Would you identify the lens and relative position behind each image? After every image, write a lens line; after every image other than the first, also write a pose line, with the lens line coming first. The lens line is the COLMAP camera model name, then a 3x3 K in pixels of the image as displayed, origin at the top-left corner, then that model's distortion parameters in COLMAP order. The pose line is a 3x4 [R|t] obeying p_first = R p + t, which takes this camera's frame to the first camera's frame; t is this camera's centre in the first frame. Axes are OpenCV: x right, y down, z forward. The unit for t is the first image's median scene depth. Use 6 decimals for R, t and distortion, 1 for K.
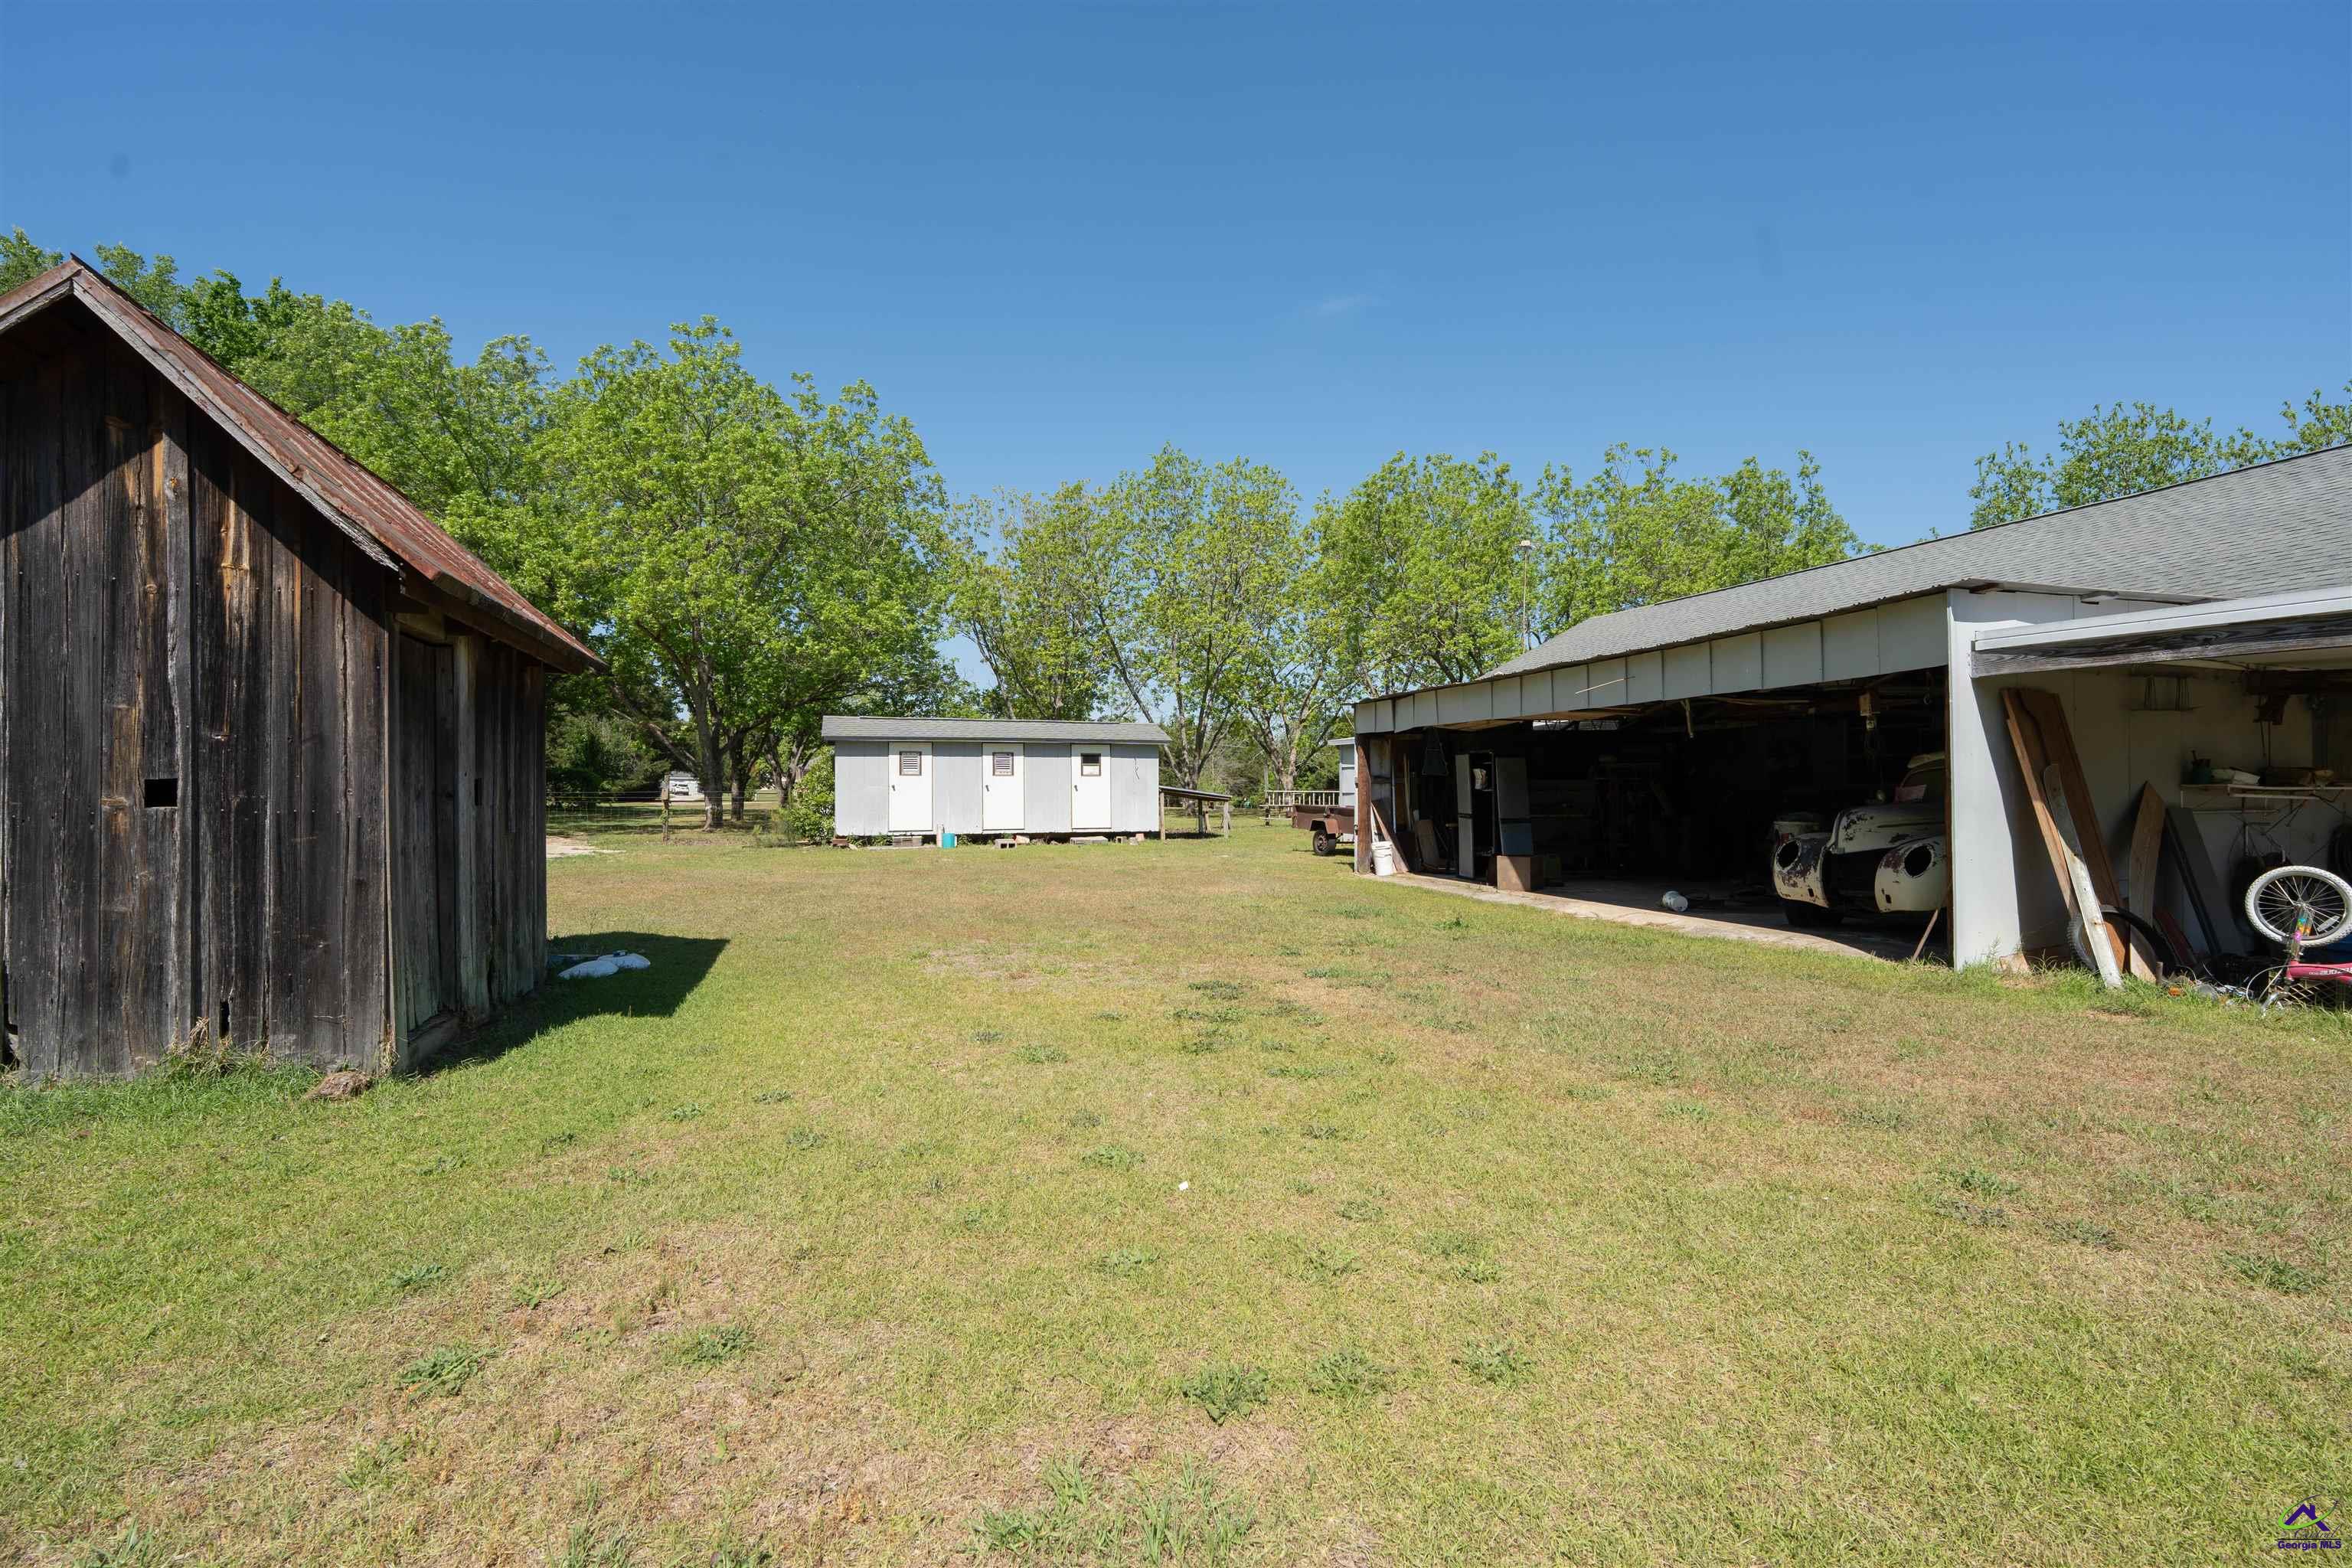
lens RADIAL K [[1045.5, 0, 1179.1], [0, 1045.5, 780.7], [0, 0, 1]] dist [-0.015300, 0.000280]
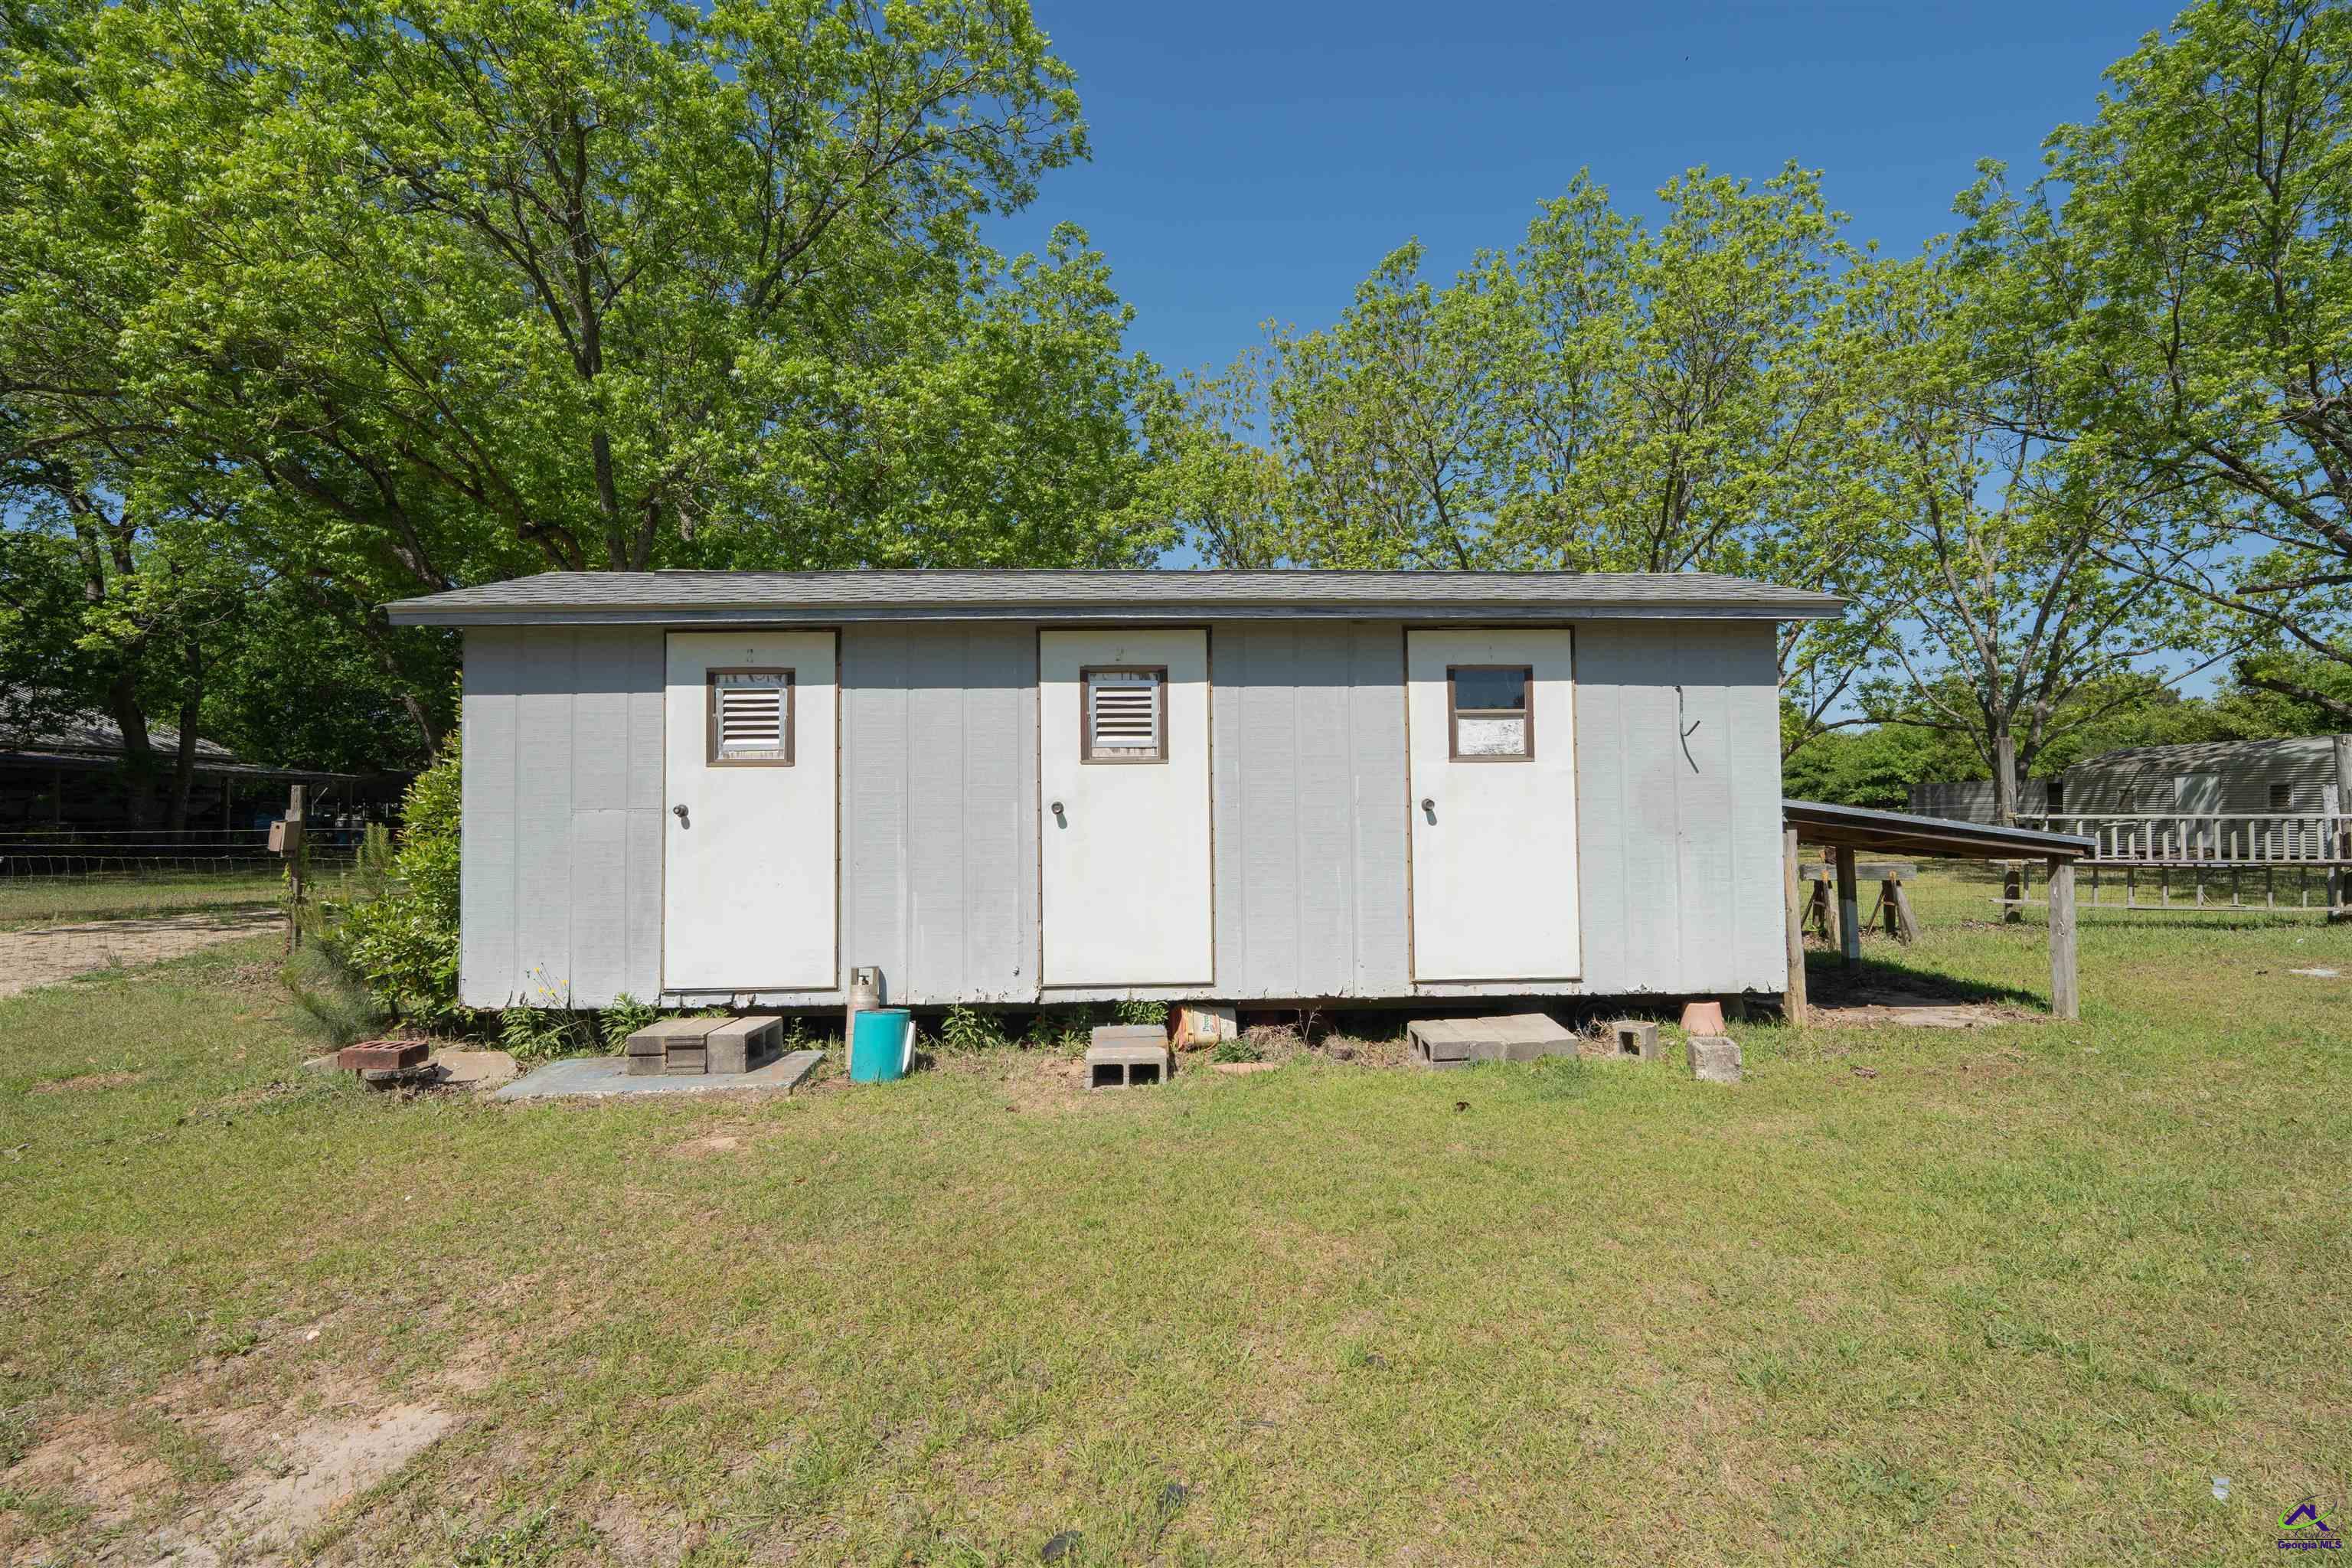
lens RADIAL K [[1045.5, 0, 1179.1], [0, 1045.5, 780.7], [0, 0, 1]] dist [-0.015300, 0.000280]
pose [[0.954323, -0.020146, -0.298097, -0.082735], [0.009108, 0.999222, -0.038371, 0.008519], [0.298638, 0.033903, 0.953764, 0.763066]]
